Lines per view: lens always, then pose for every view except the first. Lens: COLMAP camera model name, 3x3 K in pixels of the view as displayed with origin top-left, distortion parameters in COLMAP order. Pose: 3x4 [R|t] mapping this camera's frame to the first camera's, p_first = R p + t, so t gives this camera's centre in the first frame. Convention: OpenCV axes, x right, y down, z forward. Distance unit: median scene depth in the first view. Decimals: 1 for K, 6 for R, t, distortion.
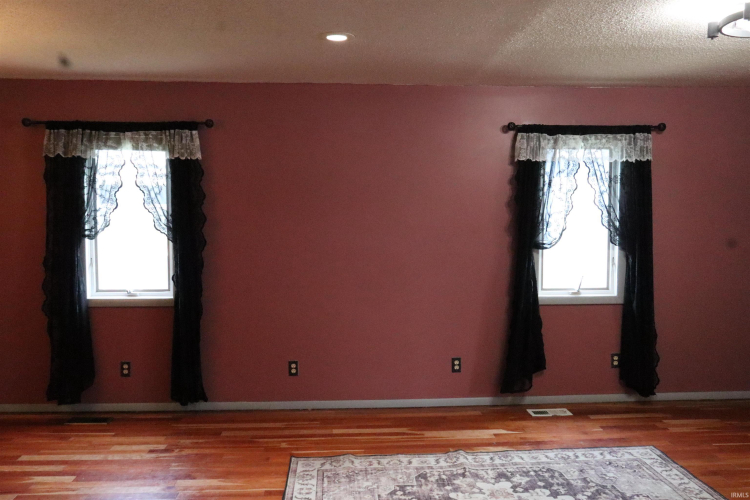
lens RADIAL K [[639.4, 0, 375.2], [0, 639.4, 246.5], [0, 0, 1]] dist [0.020927, 0.003904]
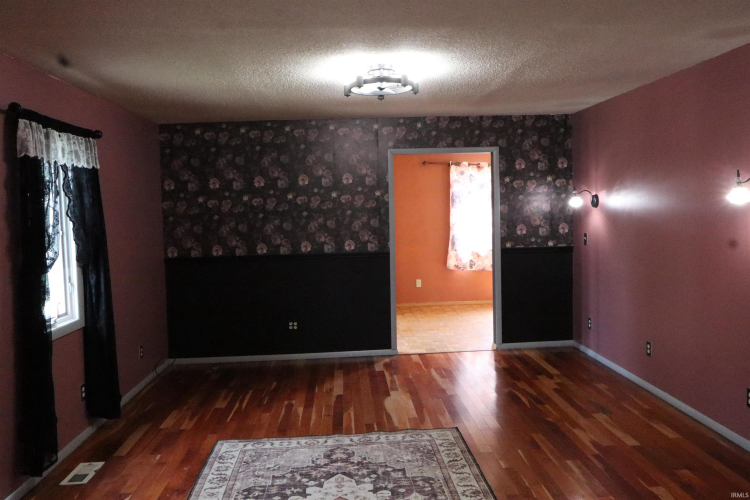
lens RADIAL K [[639.4, 0, 375.4], [0, 639.4, 253.9], [0, 0, 1]] dist [0.020927, 0.003904]
pose [[0.014946, -0.075157, 0.997060, -0.626080], [0.081137, 0.993974, 0.073708, -0.056710], [-0.996591, 0.079797, 0.020954, 0.723247]]
